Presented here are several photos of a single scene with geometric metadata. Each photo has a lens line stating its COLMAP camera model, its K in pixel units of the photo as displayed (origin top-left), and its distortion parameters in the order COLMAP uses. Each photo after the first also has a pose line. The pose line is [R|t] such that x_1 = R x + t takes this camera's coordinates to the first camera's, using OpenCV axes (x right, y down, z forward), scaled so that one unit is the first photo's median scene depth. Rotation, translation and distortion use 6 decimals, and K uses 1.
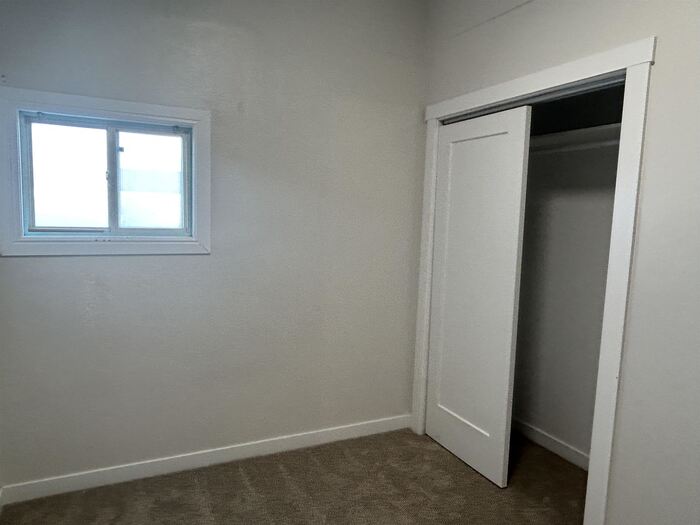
lens RADIAL K [[475.5, 0, 349.7], [0, 475.5, 264.5], [0, 0, 1]] dist [-0.000844, -0.000257]
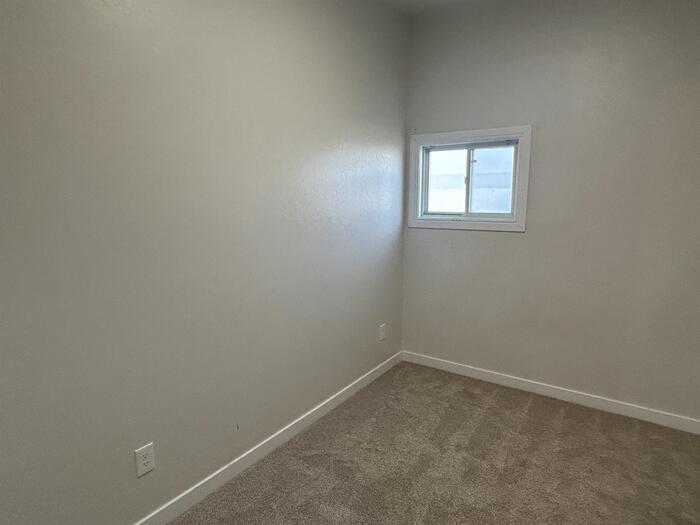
lens RADIAL K [[408.1, 0, 350.3], [0, 408.1, 261.3], [0, 0, 1]] dist [-0.002029, 0.000048]
pose [[0.500710, 0.103407, -0.859416, 0.479418], [-0.076096, 0.994253, 0.075296, 0.010638], [0.862264, 0.027697, 0.505702, -0.004174]]
